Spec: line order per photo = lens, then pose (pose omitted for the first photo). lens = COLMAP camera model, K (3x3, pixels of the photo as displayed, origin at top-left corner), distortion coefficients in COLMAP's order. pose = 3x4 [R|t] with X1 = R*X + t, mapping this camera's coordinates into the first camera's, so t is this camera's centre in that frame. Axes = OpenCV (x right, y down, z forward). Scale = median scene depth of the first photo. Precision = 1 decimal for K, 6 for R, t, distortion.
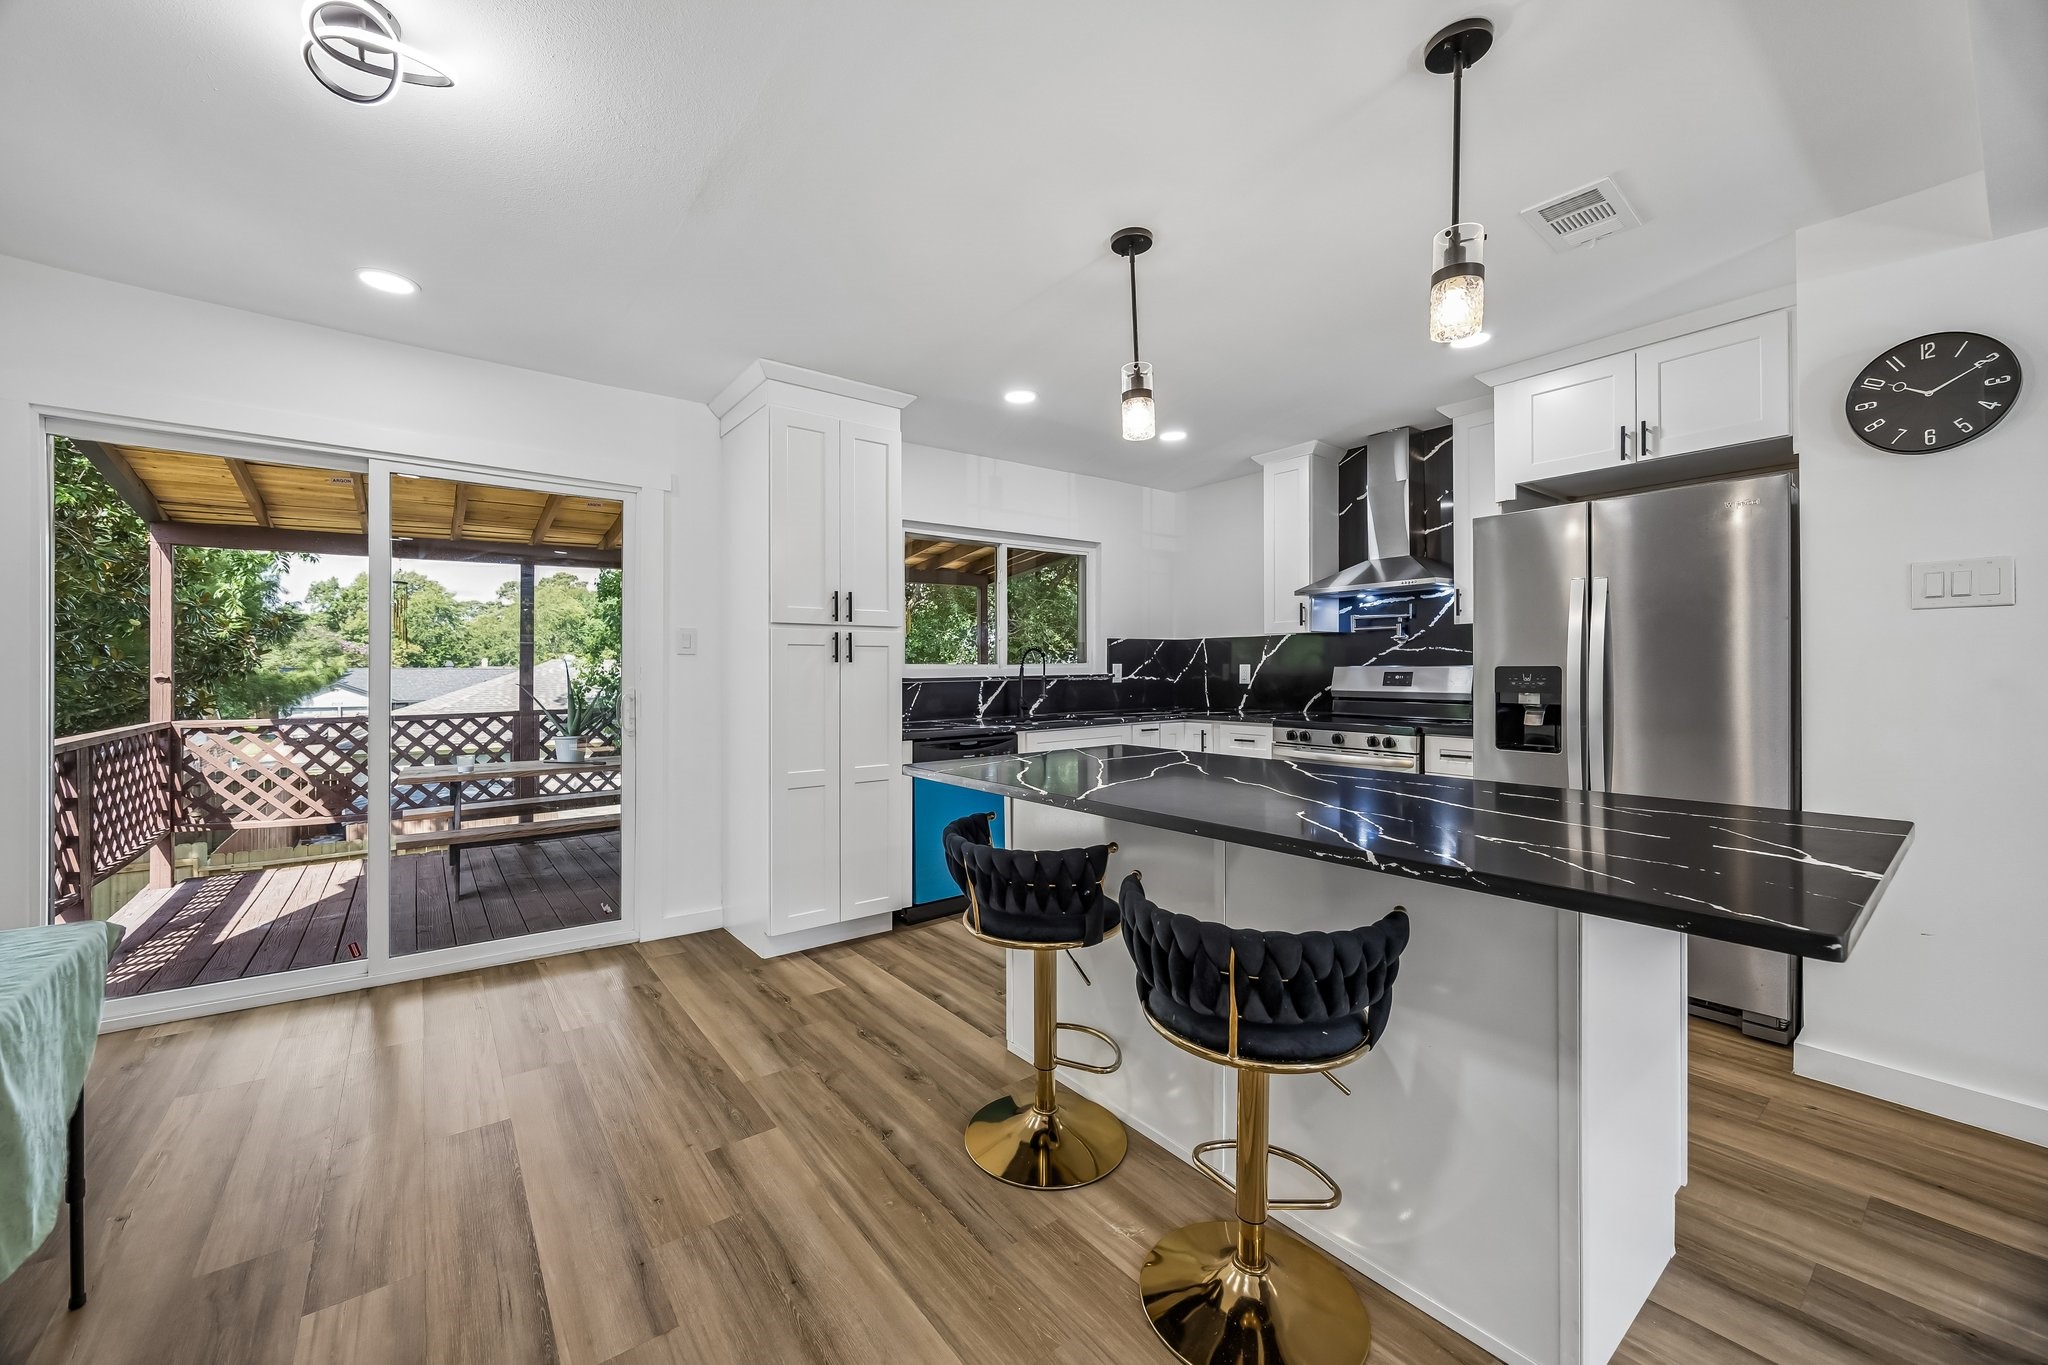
lens RADIAL K [[769.3, 0, 995.0], [0, 769.3, 688.1], [0, 0, 1]] dist [0.000916, 0.000062]
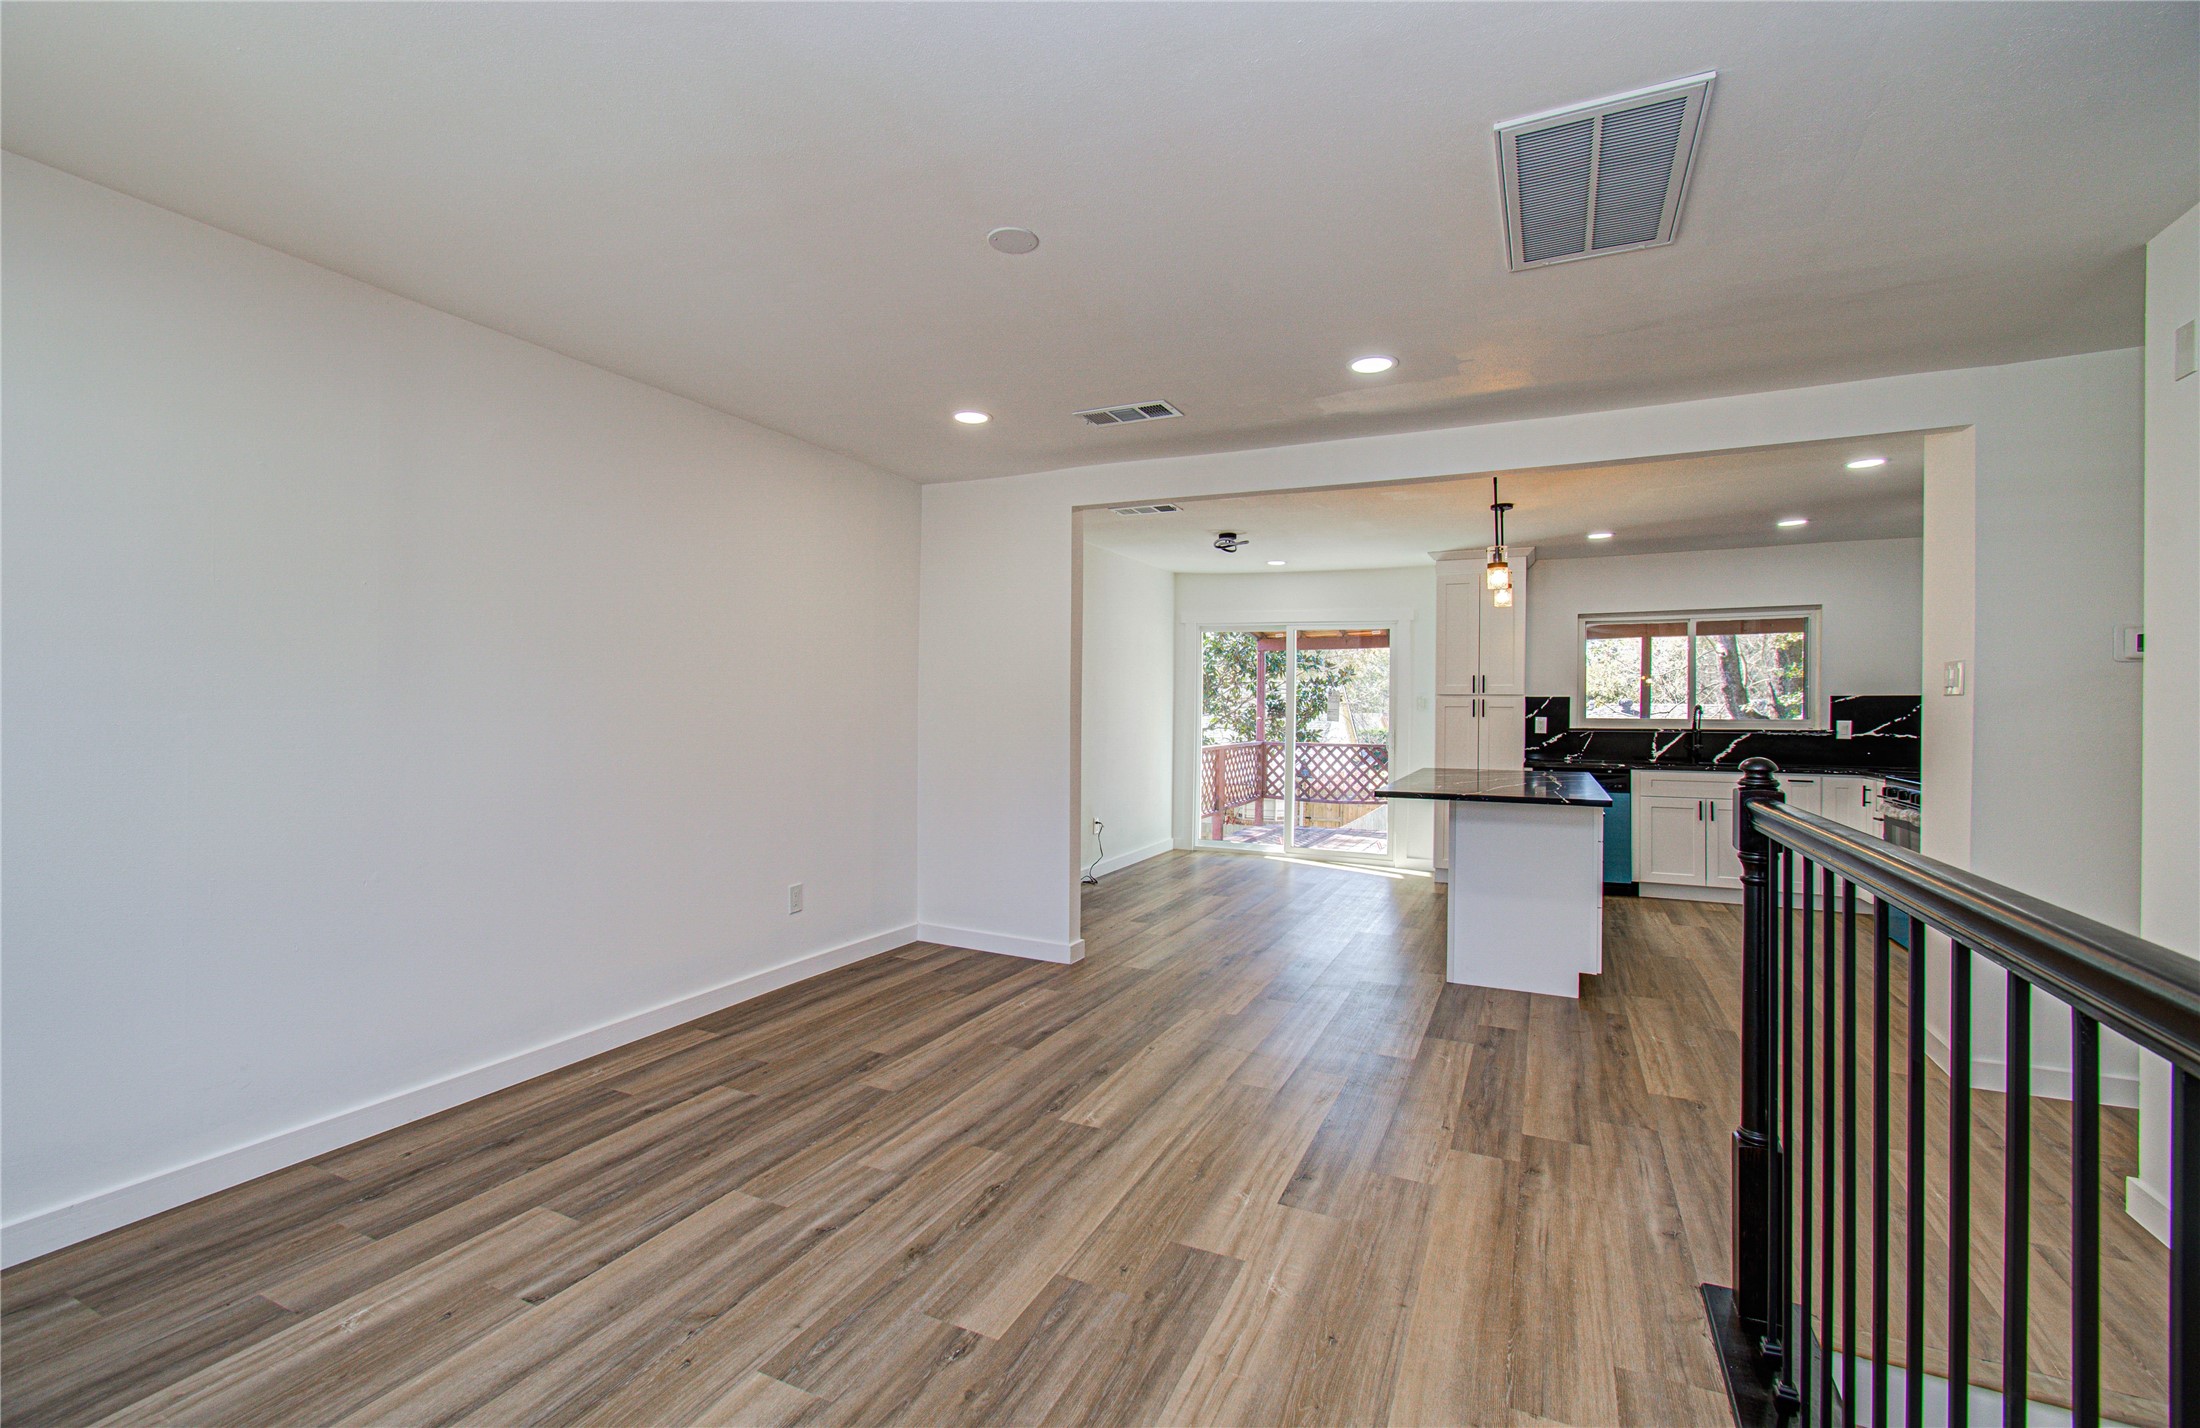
lens RADIAL K [[931.9, 0, 1089.3], [0, 931.9, 706.8], [0, 0, 1]] dist [-0.002479, -0.000091]
pose [[0.464278, 0.006046, -0.885669, 0.861184], [-0.030858, 0.999480, -0.009353, -0.007695], [0.885152, 0.031672, 0.464224, -0.510688]]
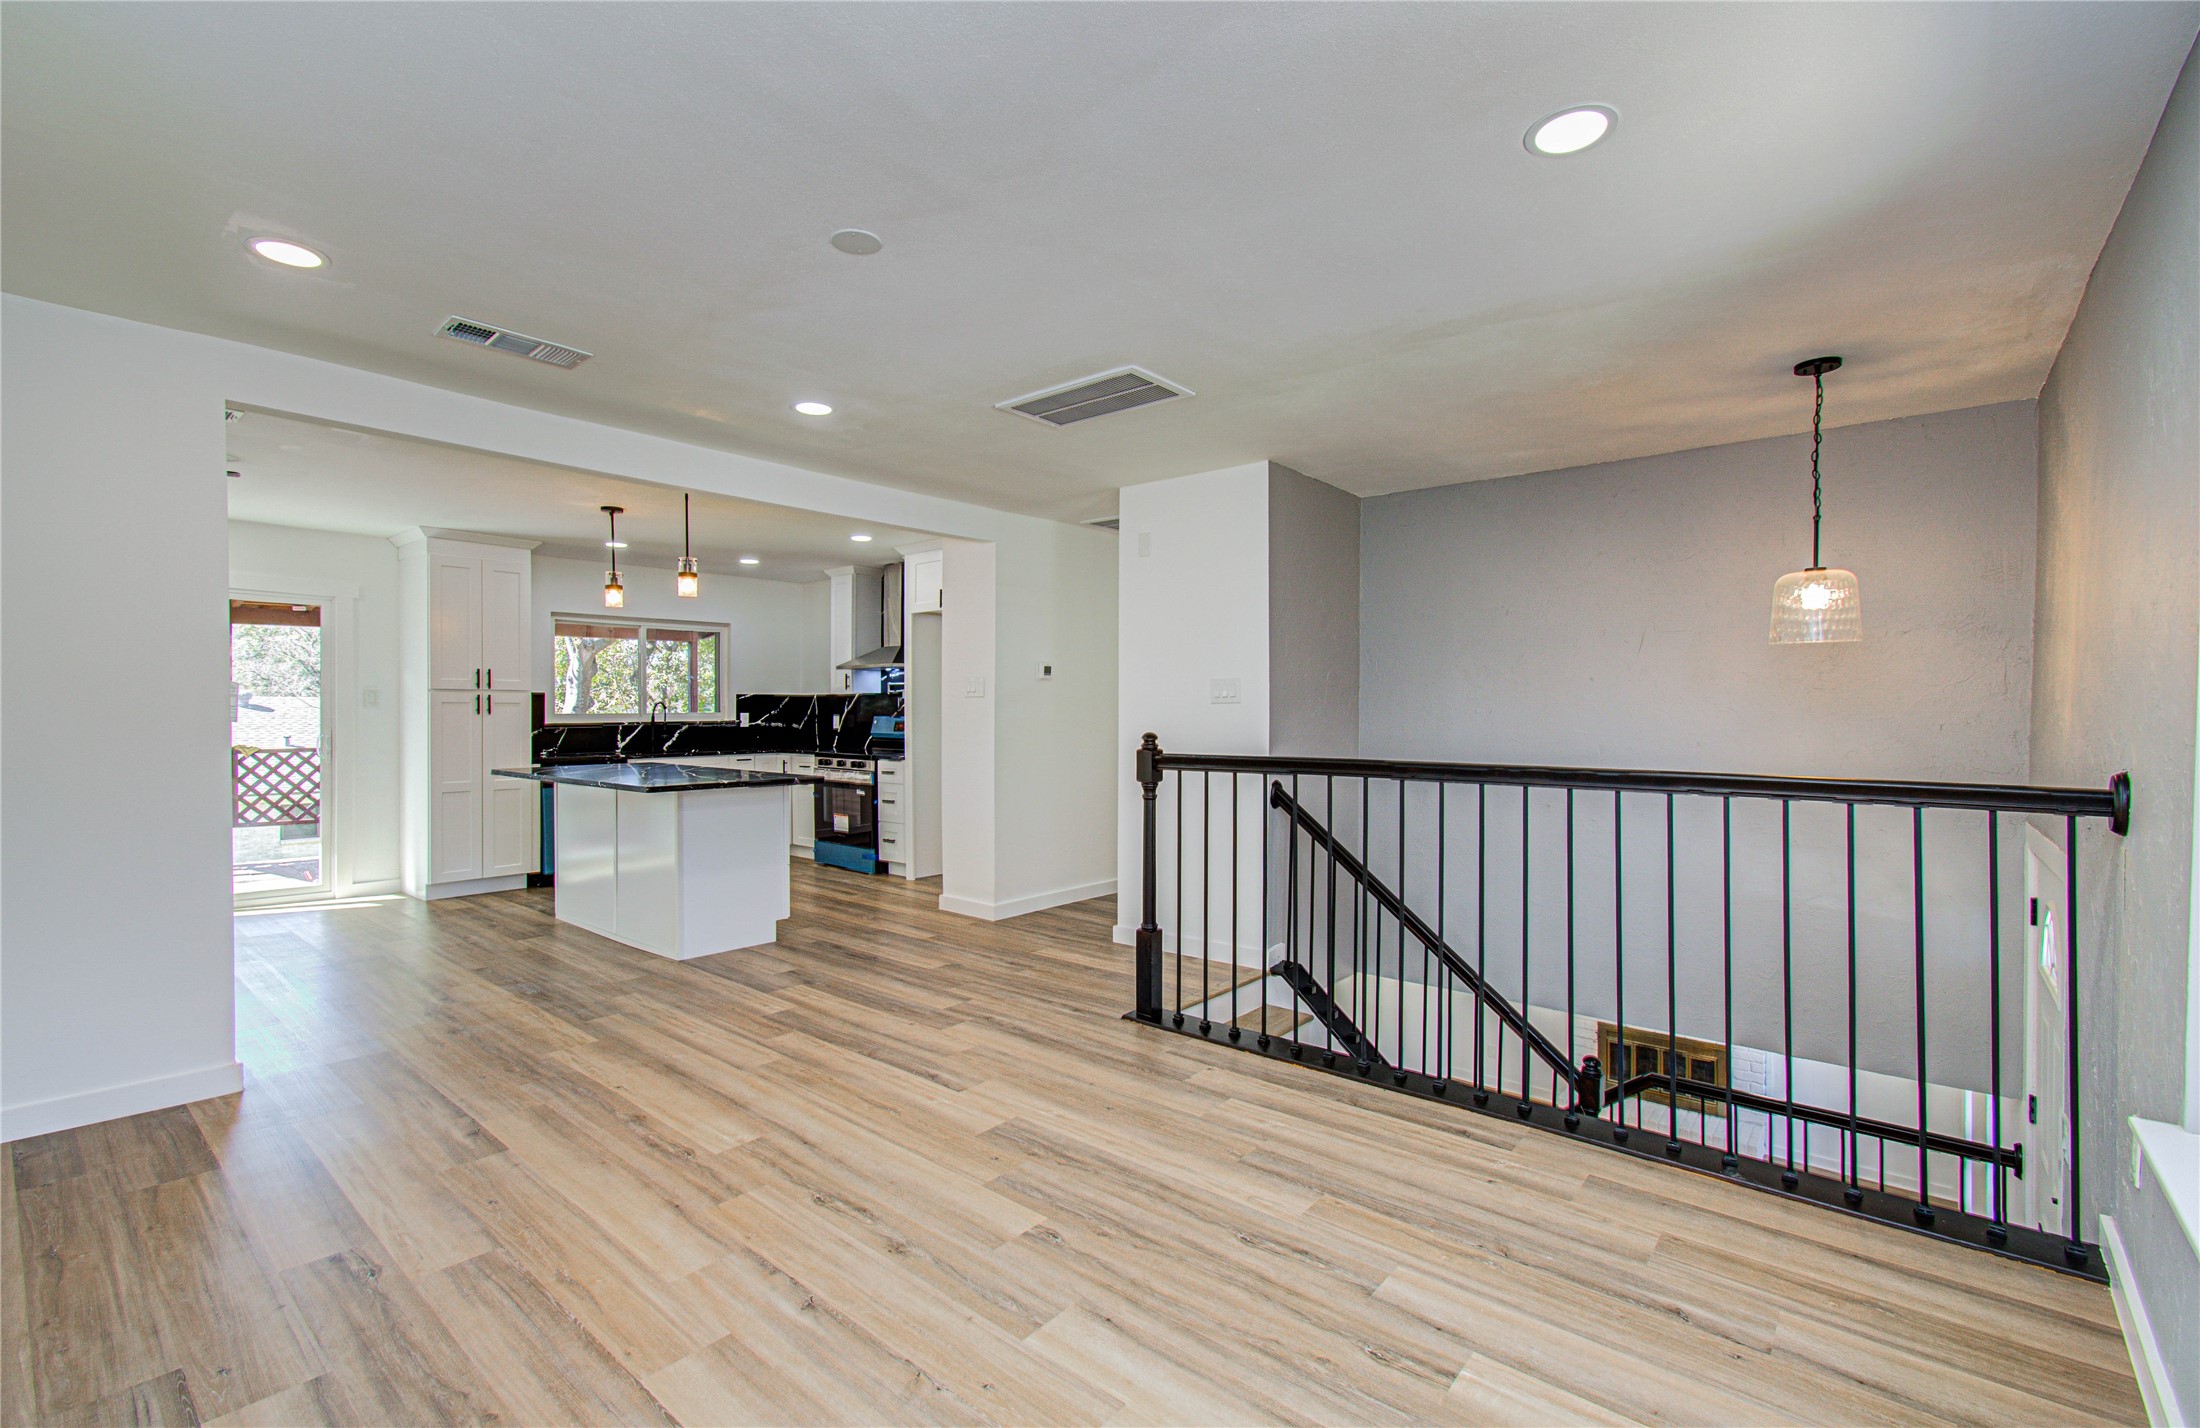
lens RADIAL K [[958.9, 0, 1088.4], [0, 958.9, 699.9], [0, 0, 1]] dist [0.000769, 0.000394]
pose [[0.974920, 0.011152, 0.222276, 0.407234], [-0.003295, 0.999358, -0.035689, 0.003861], [-0.222532, 0.034061, 0.974330, -0.852962]]
